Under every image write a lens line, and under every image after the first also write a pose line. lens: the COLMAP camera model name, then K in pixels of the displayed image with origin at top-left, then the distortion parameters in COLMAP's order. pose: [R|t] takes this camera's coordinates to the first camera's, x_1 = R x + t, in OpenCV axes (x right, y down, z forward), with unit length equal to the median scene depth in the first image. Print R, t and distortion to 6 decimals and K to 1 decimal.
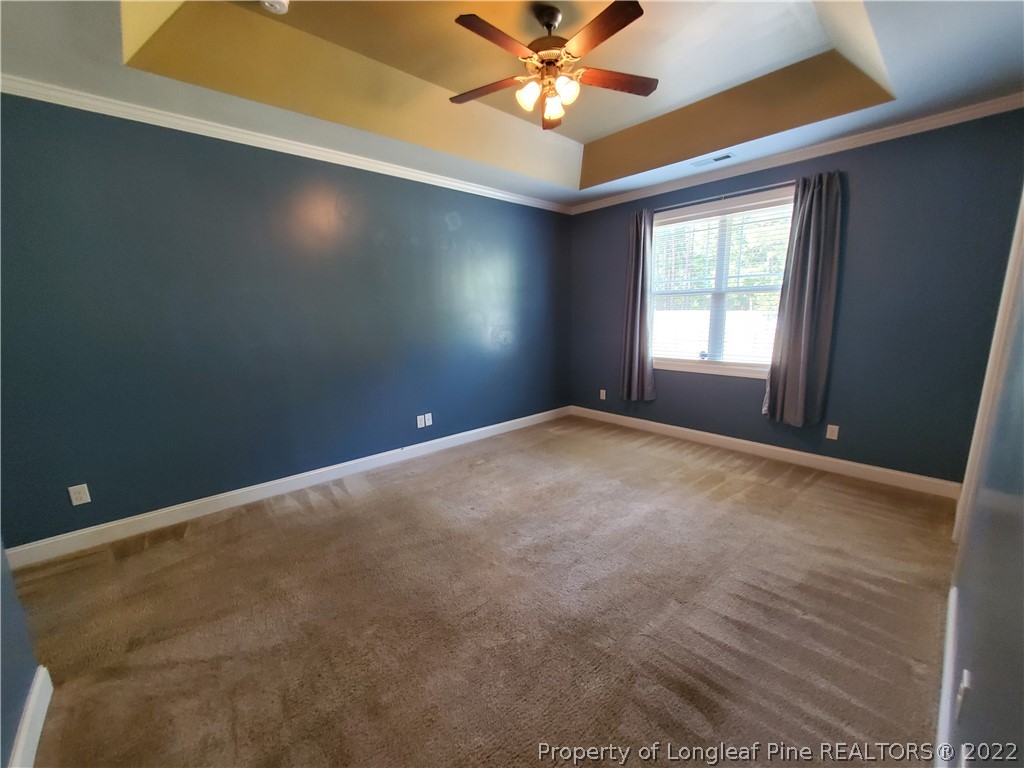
lens RADIAL K [[407.1, 0, 514.5], [0, 407.1, 388.9], [0, 0, 1]] dist [0.000278, -0.000789]
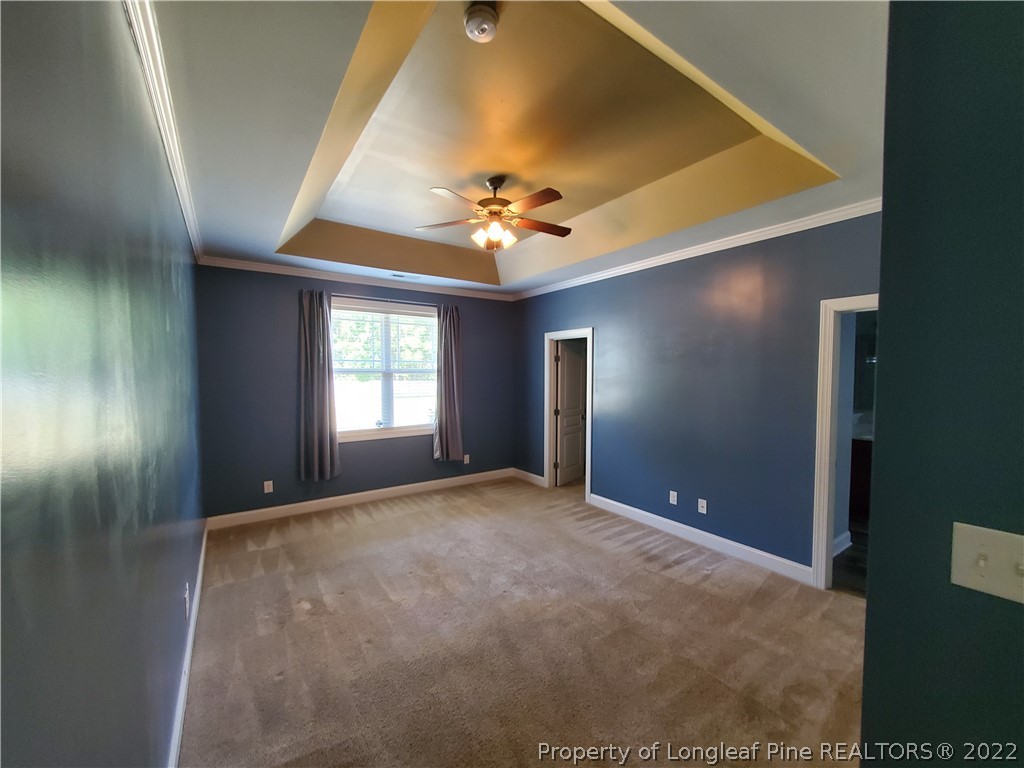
lens RADIAL K [[407.1, 0, 514.5], [0, 407.1, 388.9], [0, 0, 1]] dist [0.000278, -0.000789]
pose [[0.122639, -0.021637, 0.992215, -0.769035], [0.185703, 0.982605, -0.001525, -0.125350], [-0.974923, 0.184444, 0.124524, 0.529538]]
